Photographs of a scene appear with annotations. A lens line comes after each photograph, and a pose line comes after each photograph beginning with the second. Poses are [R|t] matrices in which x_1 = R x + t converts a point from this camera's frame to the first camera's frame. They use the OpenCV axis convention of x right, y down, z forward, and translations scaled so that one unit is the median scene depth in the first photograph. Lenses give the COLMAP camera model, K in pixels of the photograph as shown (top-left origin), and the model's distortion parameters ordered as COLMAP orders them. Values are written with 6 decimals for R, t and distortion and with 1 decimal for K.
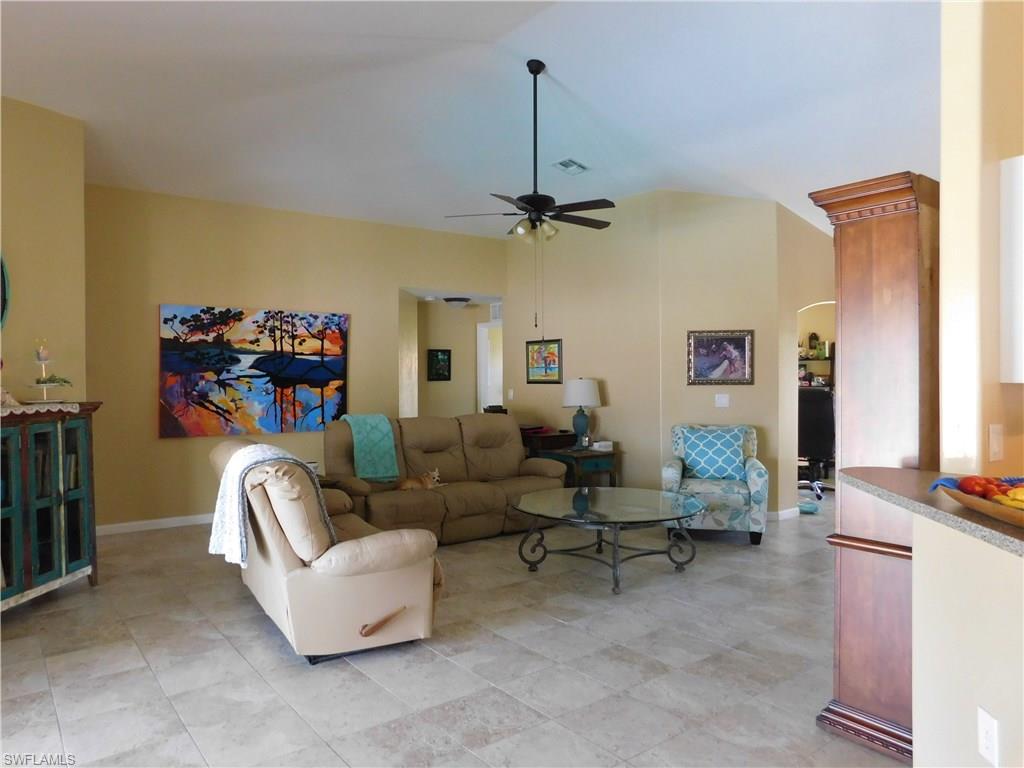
lens RADIAL K [[706.6, 0, 507.9], [0, 706.6, 380.2], [0, 0, 1]] dist [-0.081410, 0.065083]
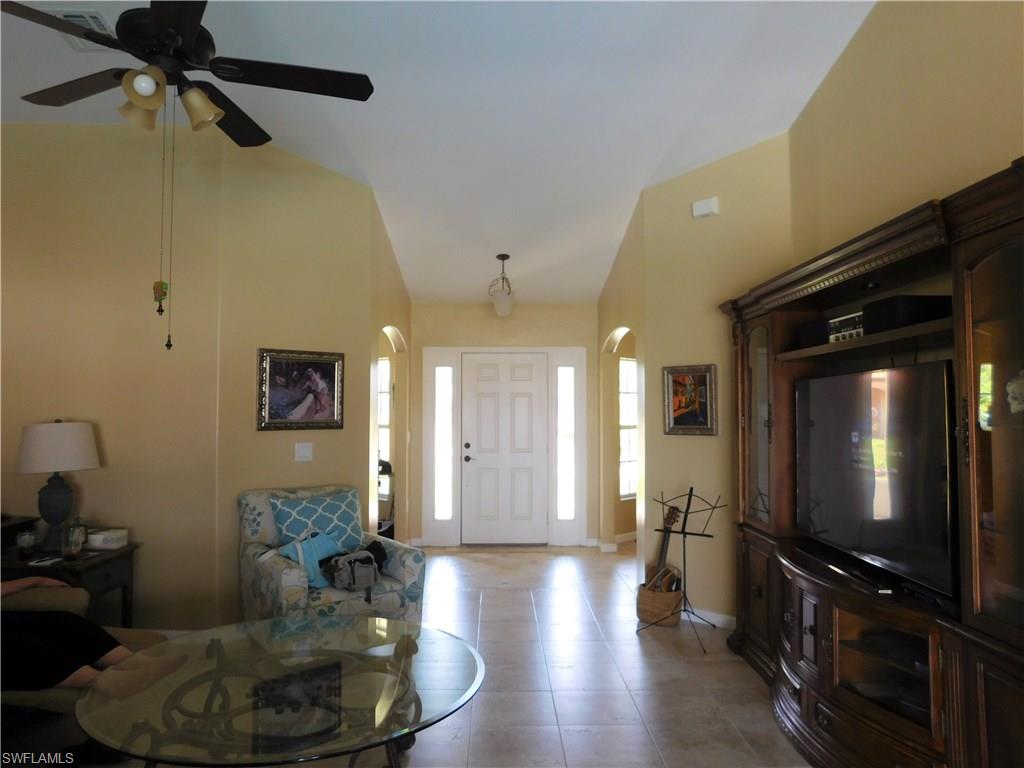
lens RADIAL K [[706.6, 0, 507.9], [0, 706.6, 380.2], [0, 0, 1]] dist [-0.081410, 0.065083]
pose [[0.606489, 0.035152, 0.794314, -0.126371], [0.001440, 0.998972, -0.045309, -0.010300], [-0.795091, 0.028623, 0.605815, 0.417716]]
